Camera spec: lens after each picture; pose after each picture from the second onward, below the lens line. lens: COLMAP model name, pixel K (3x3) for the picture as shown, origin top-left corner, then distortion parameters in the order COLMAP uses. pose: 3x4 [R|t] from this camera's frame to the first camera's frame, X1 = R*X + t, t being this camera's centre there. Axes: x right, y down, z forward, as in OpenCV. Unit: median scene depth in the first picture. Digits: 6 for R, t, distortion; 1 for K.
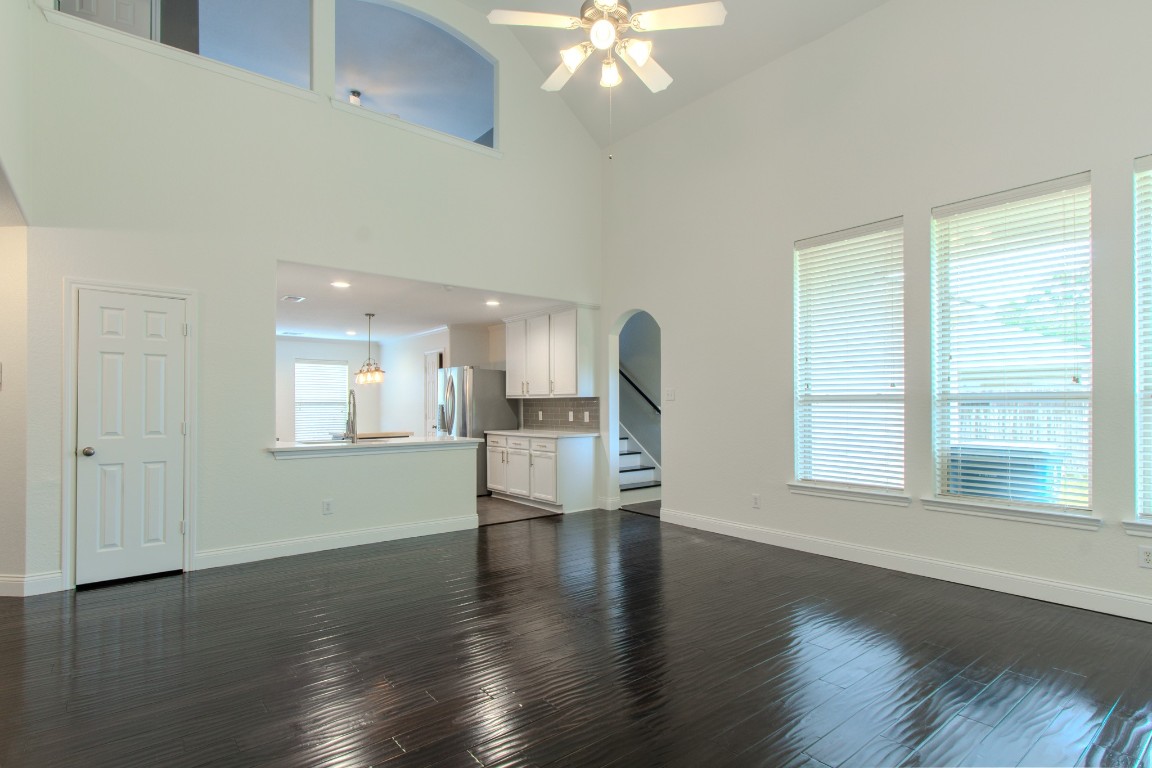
lens RADIAL K [[578.2, 0, 588.0], [0, 578.2, 403.8], [0, 0, 1]] dist [0.004138, 0.000977]
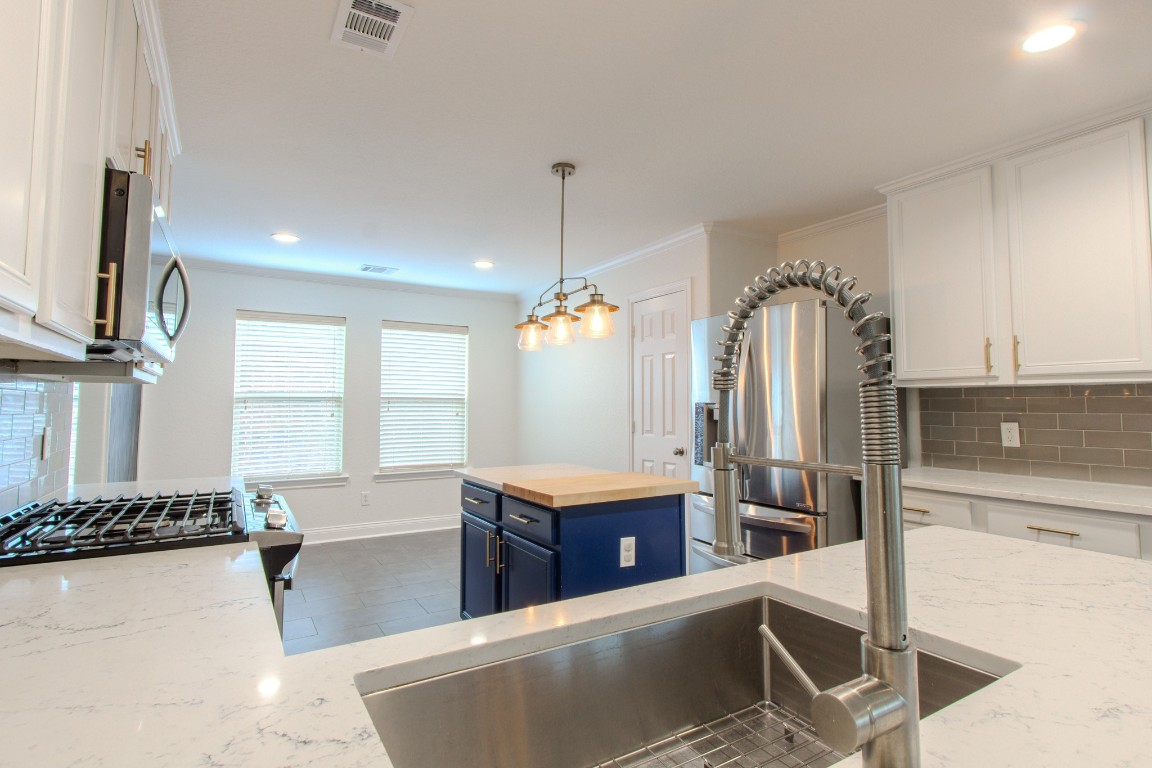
lens RADIAL K [[578.2, 0, 575.4], [0, 578.2, 373.6], [0, 0, 1]] dist [0.004138, 0.000977]
pose [[0.988470, -0.003976, -0.151363, -0.310582], [-0.003866, 0.998667, -0.051479, 0.002362], [0.151366, 0.051471, 0.987137, 0.627064]]
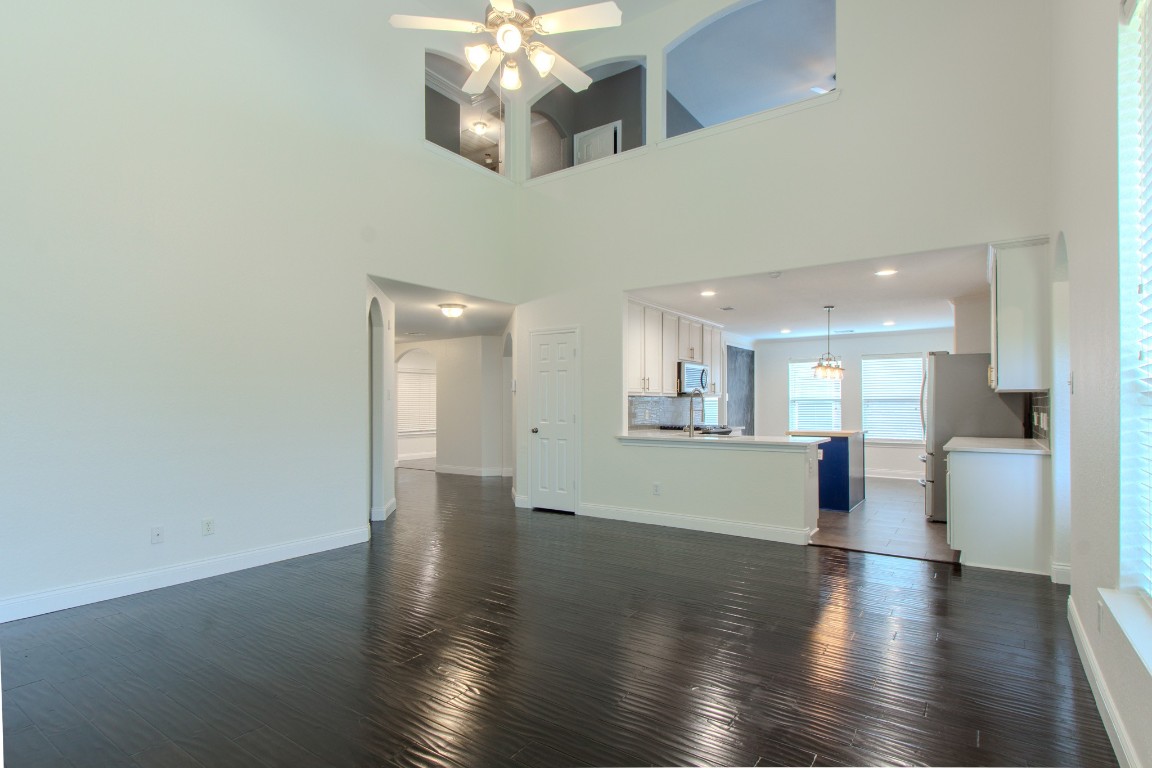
lens RADIAL K [[578.2, 0, 571.3], [0, 578.2, 399.8], [0, 0, 1]] dist [0.004138, 0.000977]
pose [[0.270740, -0.005849, -0.962635, 0.421368], [0.003434, 0.999981, -0.005110, 0.001283], [0.962646, -0.001922, 0.270755, 0.334969]]
